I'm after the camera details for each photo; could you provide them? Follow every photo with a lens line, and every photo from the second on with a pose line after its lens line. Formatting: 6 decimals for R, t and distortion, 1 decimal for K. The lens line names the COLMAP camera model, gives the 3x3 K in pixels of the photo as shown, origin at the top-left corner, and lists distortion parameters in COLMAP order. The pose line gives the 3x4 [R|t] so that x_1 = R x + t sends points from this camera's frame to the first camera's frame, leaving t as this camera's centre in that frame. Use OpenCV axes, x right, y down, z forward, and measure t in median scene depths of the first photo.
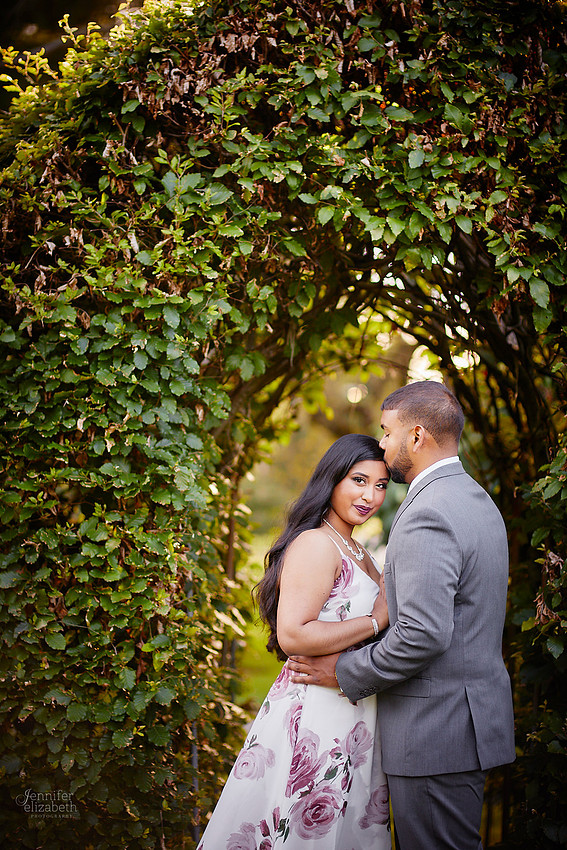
lens RADIAL K [[2064.8, 0, 317.8], [0, 2064.8, 421.2], [0, 0, 1]] dist [0.026492, 0.000000]
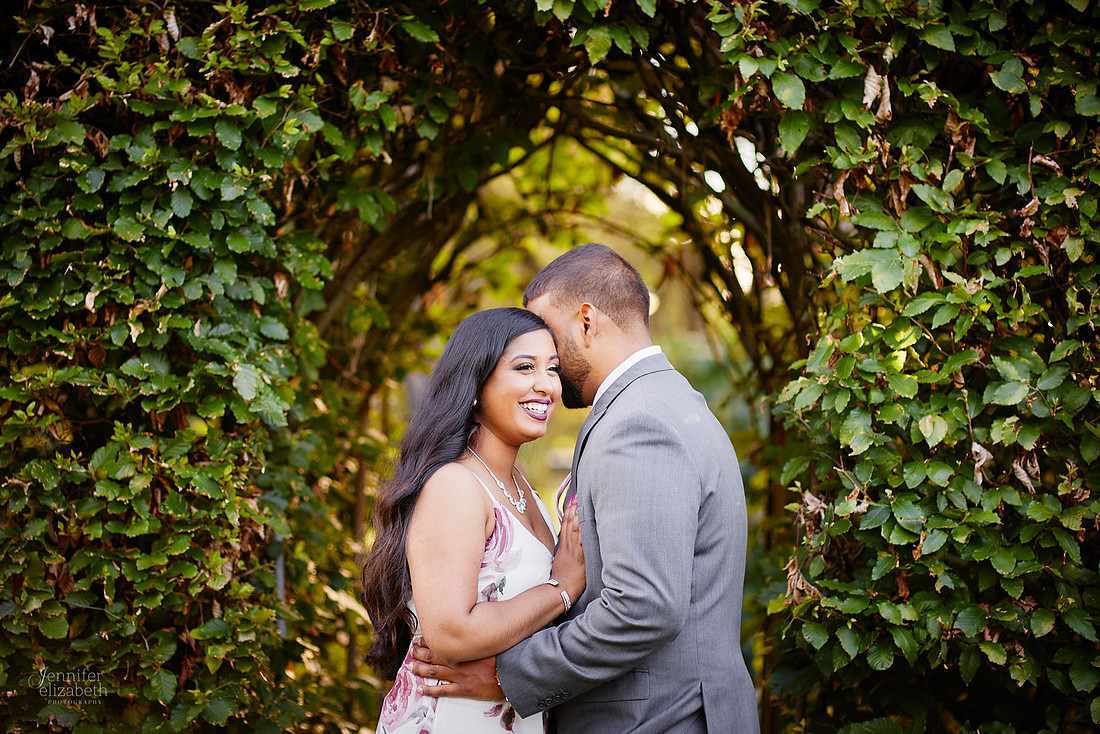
lens RADIAL K [[2672.2, 0, 556.7], [0, 2672.2, 360.0], [0, 0, 1]] dist [0.026492, 0.000000]
pose [[0.999501, -0.003883, -0.031342, 0.059877], [0.003959, 0.999989, 0.002360, 0.018808], [0.031332, -0.002483, 0.999506, 0.151230]]
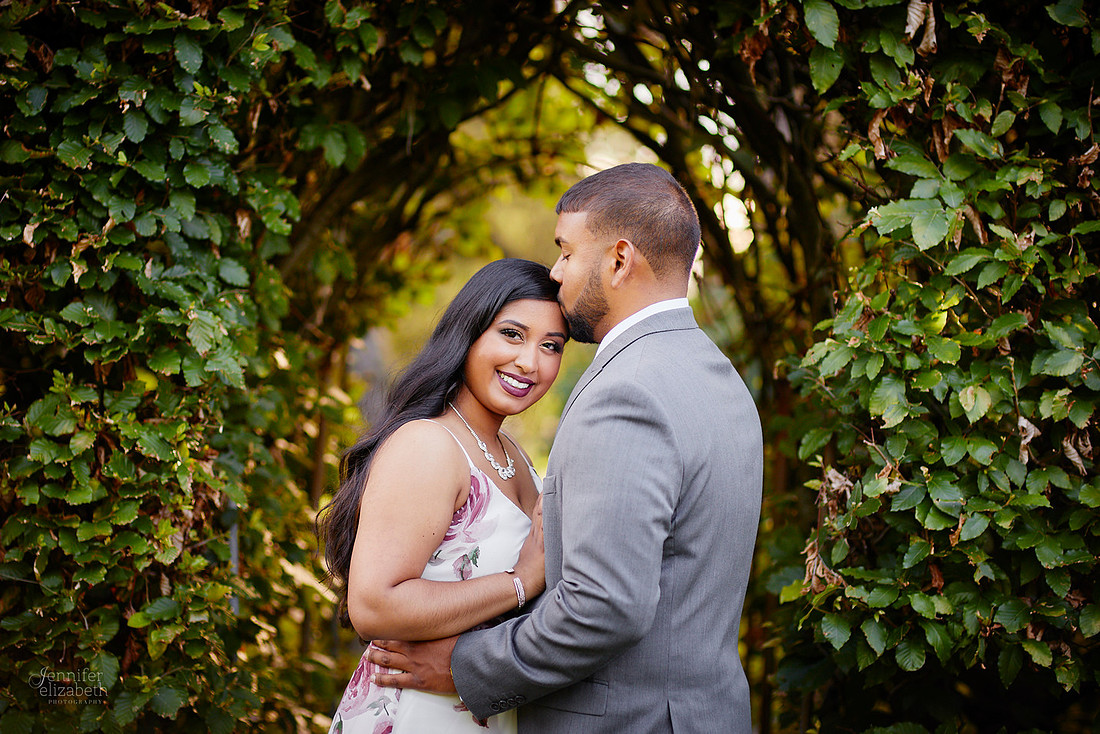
lens RADIAL K [[2672.2, 0, 548.5], [0, 2672.2, 372.2], [0, 0, 1]] dist [0.026492, 0.000000]
pose [[0.999795, 0.019639, -0.004824, 0.035676], [-0.019559, 0.999679, 0.016135, 0.025229], [0.005139, -0.016038, 0.999858, 0.243563]]
